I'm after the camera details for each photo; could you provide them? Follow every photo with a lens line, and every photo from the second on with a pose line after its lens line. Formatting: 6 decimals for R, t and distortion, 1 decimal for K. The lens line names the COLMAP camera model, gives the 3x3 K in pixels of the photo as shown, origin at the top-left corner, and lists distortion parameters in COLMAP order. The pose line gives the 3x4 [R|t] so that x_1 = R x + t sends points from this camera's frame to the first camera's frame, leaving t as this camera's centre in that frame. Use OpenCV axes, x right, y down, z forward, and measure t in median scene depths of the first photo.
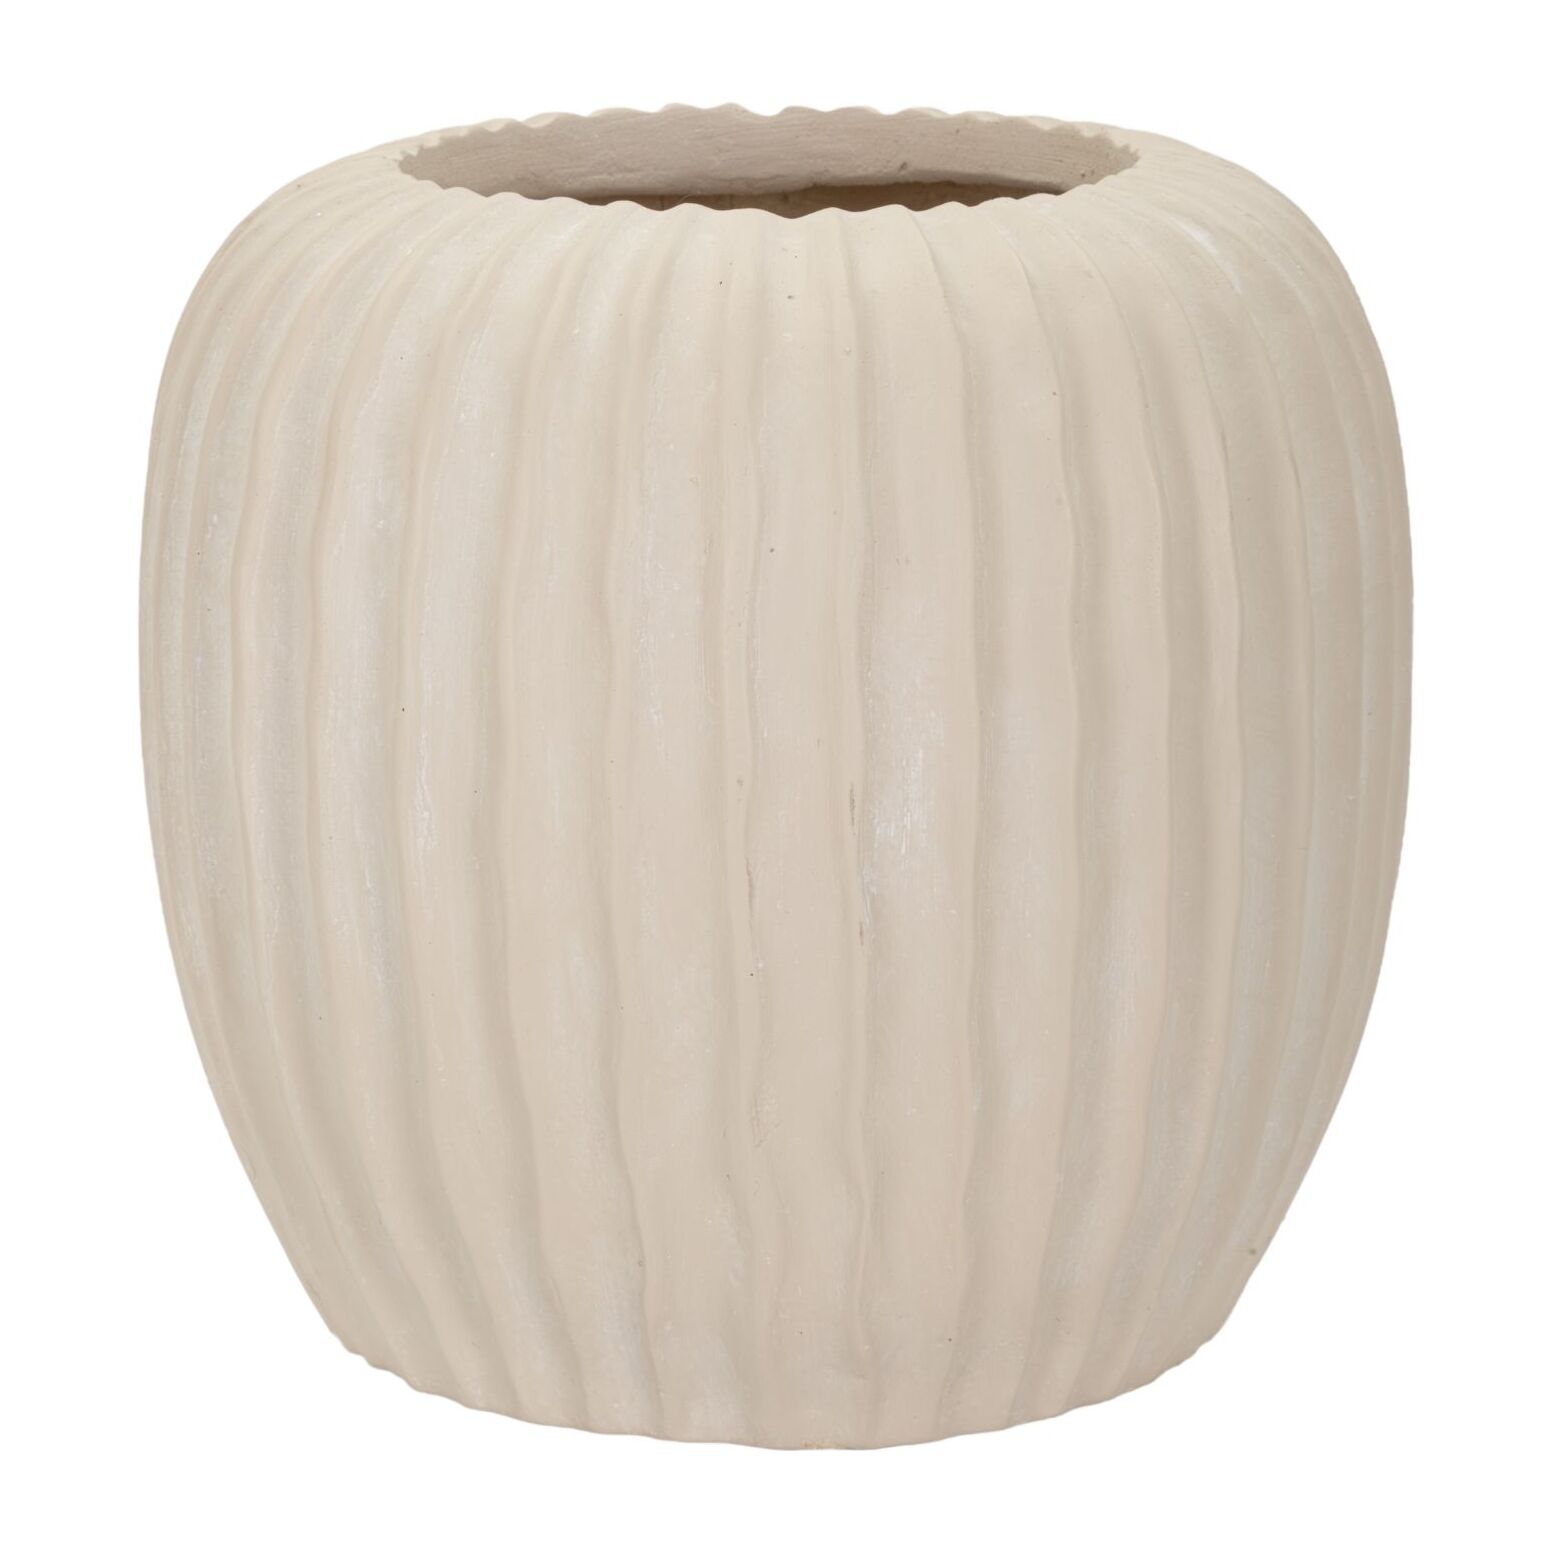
lens RADIAL K [[5866.4, 0, 775.7], [0, 5866.4, 774.3], [0, 0, 1]] dist [0.271853, 0.000000]
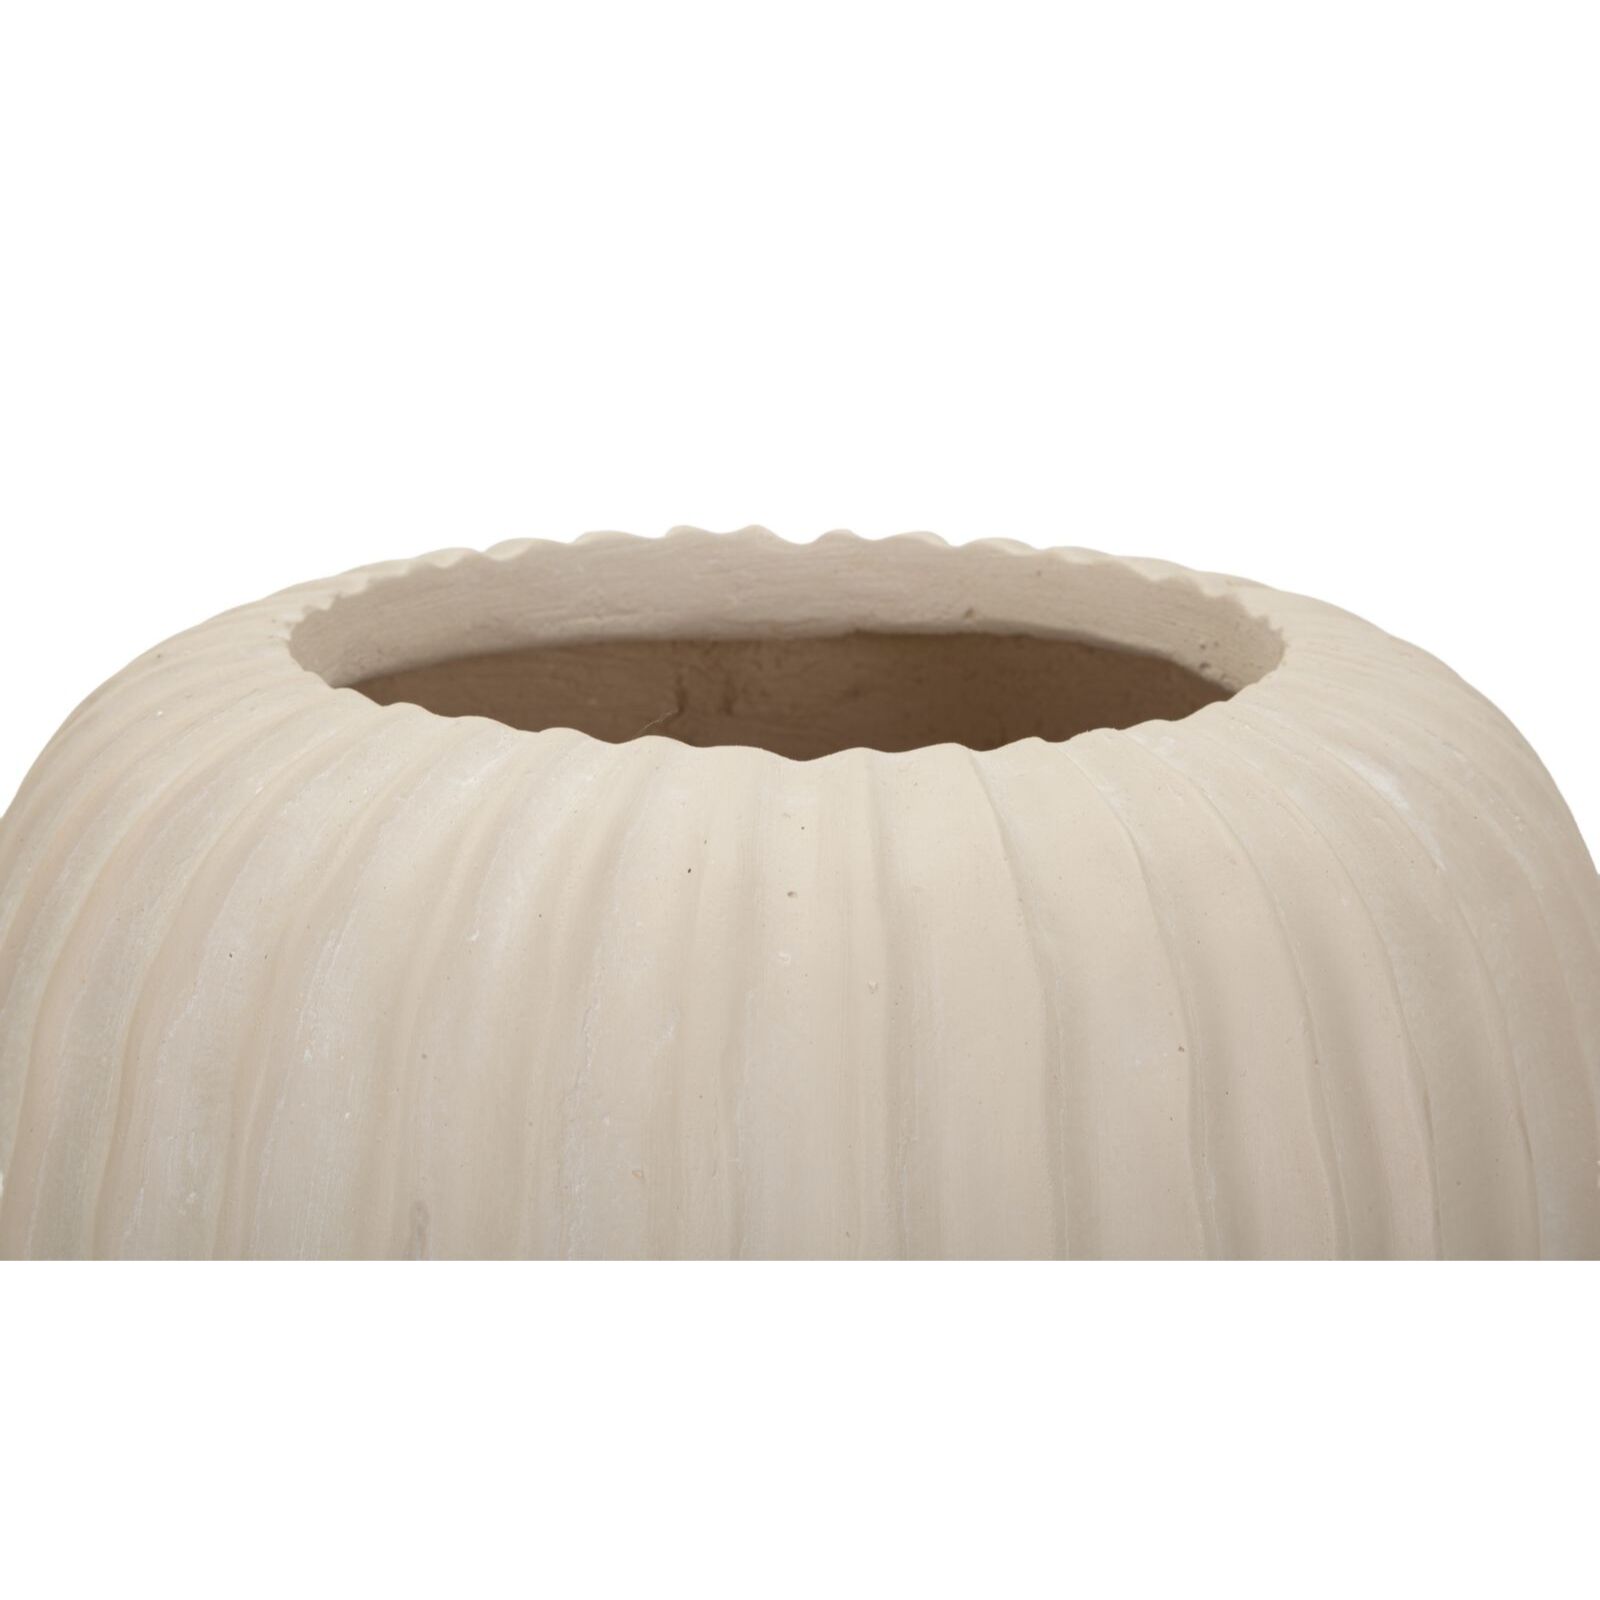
lens RADIAL K [[3837.3, 0, 776.6], [0, 3837.3, 730.6], [0, 0, 1]] dist [0.296992, 0.000000]
pose [[0.999265, 0.022073, -0.031327, 0.013436], [-0.022149, 0.999753, -0.002085, -0.093397], [0.031274, 0.002777, 0.999507, 0.524777]]
